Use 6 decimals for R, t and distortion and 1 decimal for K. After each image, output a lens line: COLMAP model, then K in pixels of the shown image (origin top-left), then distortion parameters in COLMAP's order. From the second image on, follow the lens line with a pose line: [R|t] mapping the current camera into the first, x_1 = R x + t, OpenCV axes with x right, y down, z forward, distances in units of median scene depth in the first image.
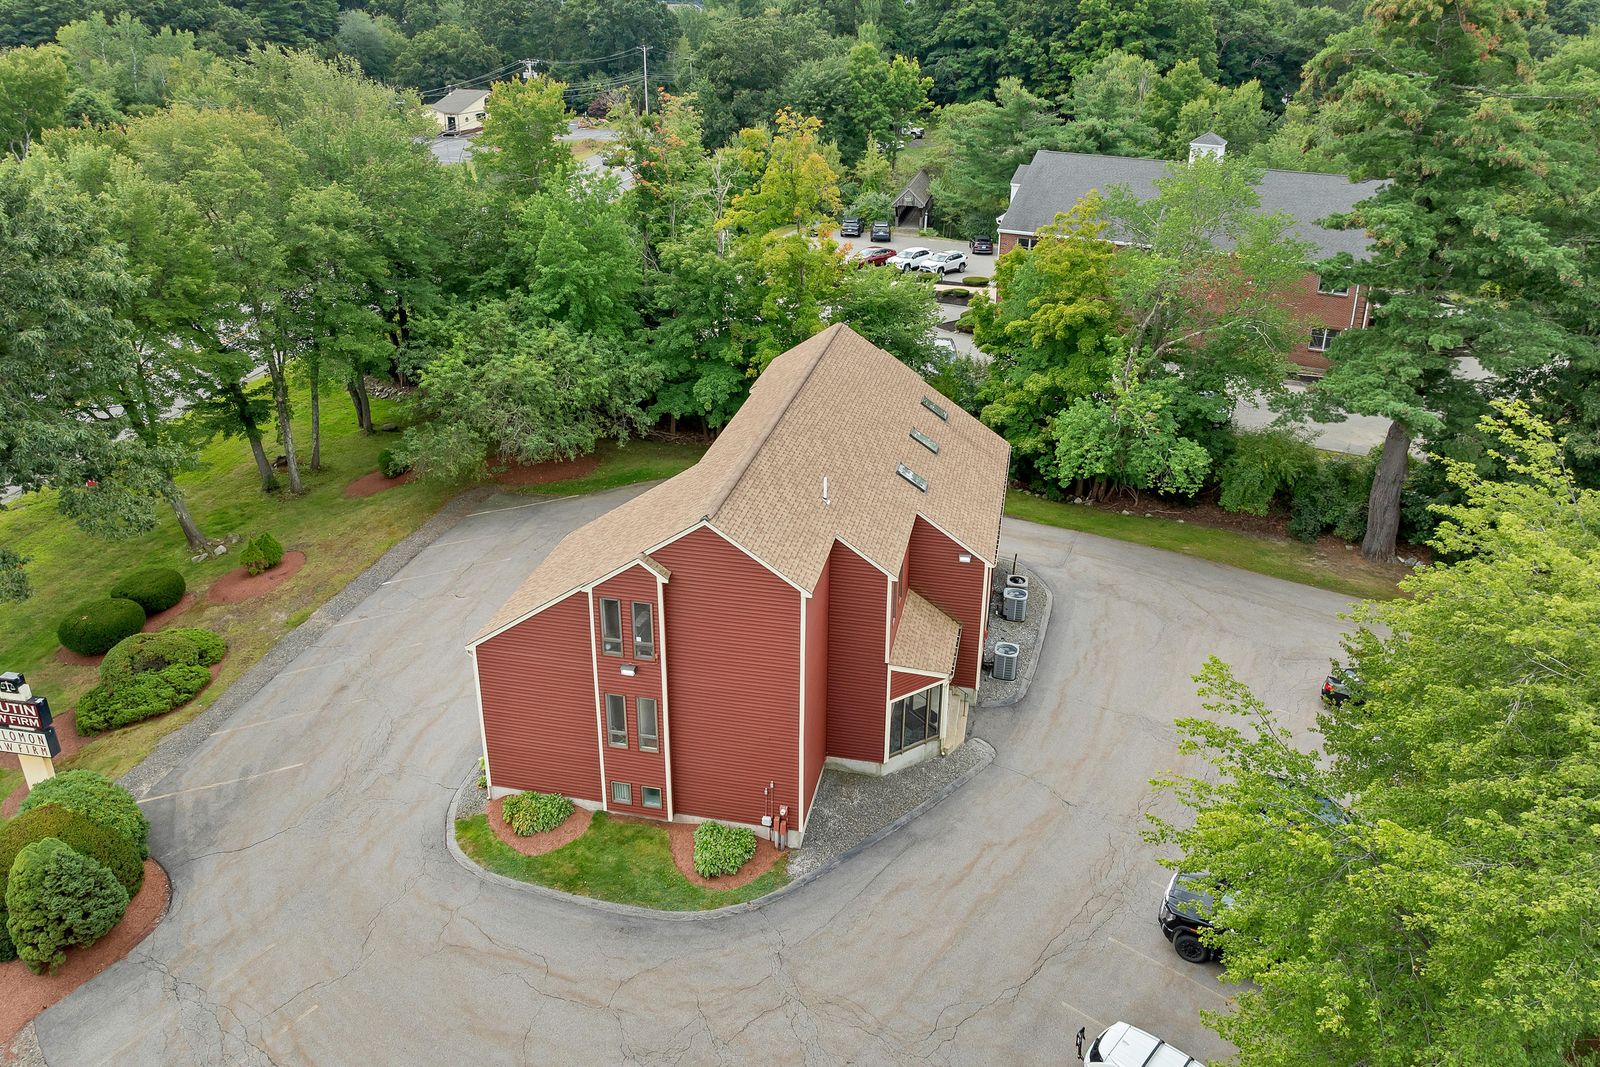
lens RADIAL K [[1168.5, 0, 807.4], [0, 1168.5, 476.3], [0, 0, 1]] dist [-0.035971, 0.005912]
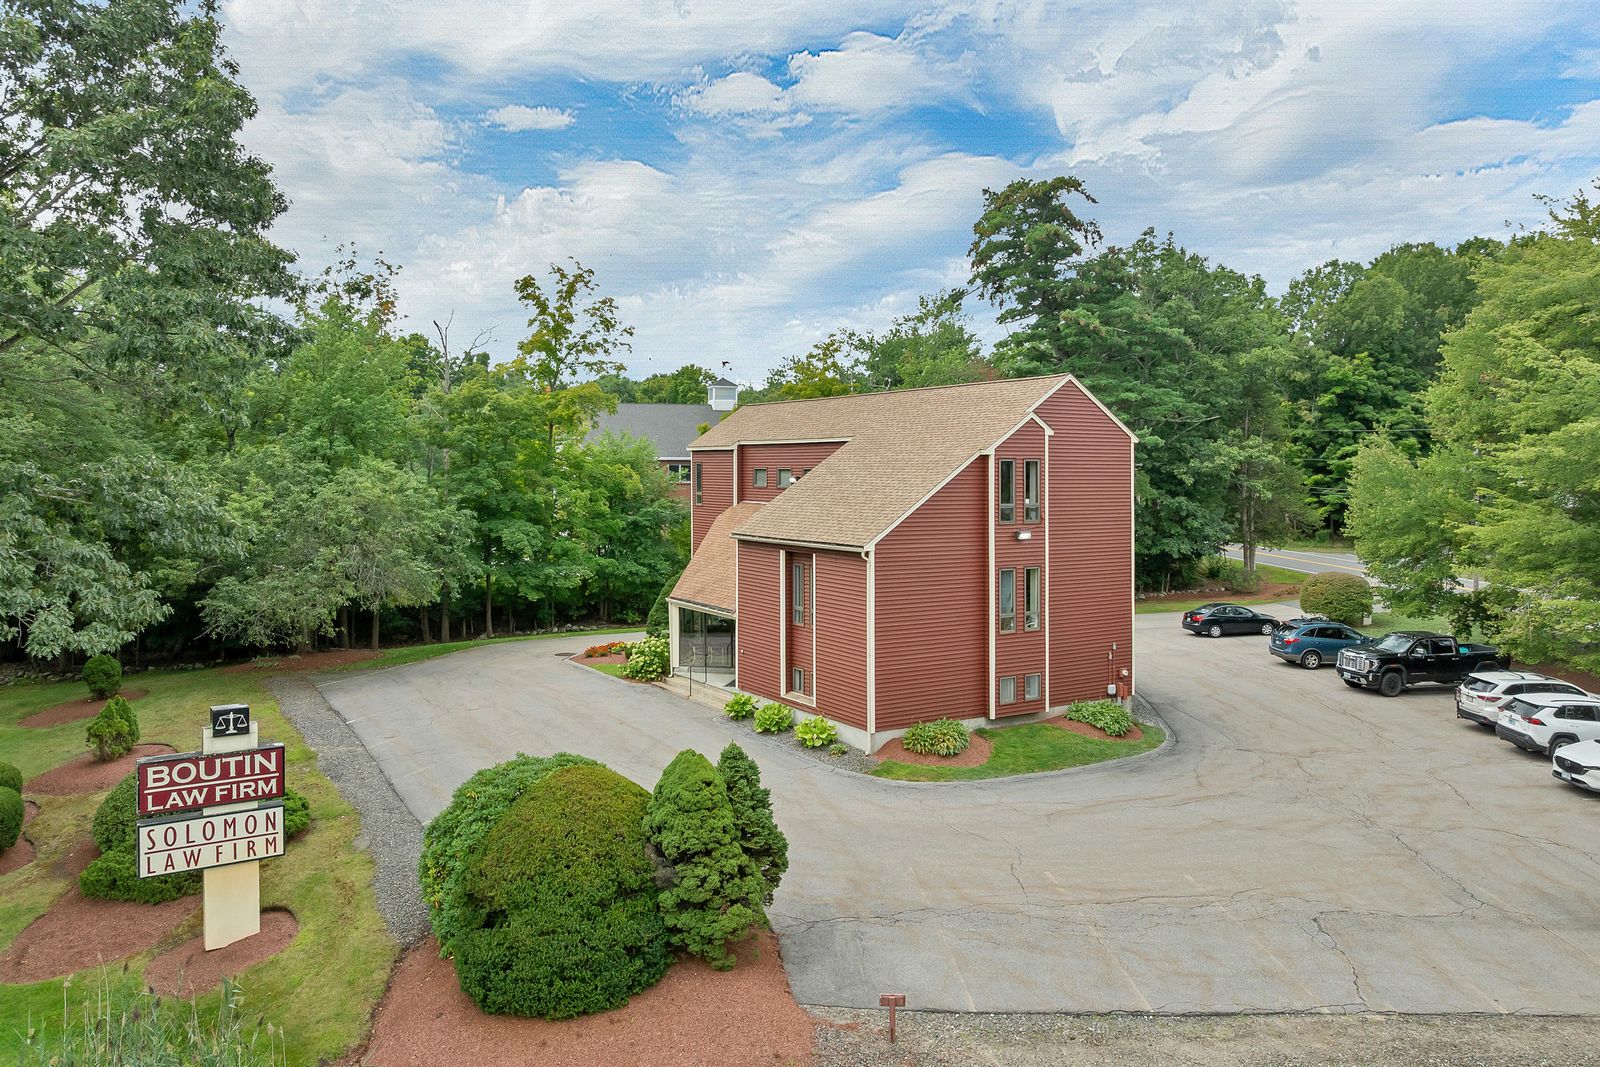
lens RADIAL K [[1168.5, 0, 807.4], [0, 1168.5, 476.3], [0, 0, 1]] dist [-0.035971, 0.005912]
pose [[0.730880, -0.018041, 0.682268, -0.951931], [0.278485, 0.920532, -0.273985, 0.335245], [-0.623106, 0.390251, 0.677822, 0.398171]]
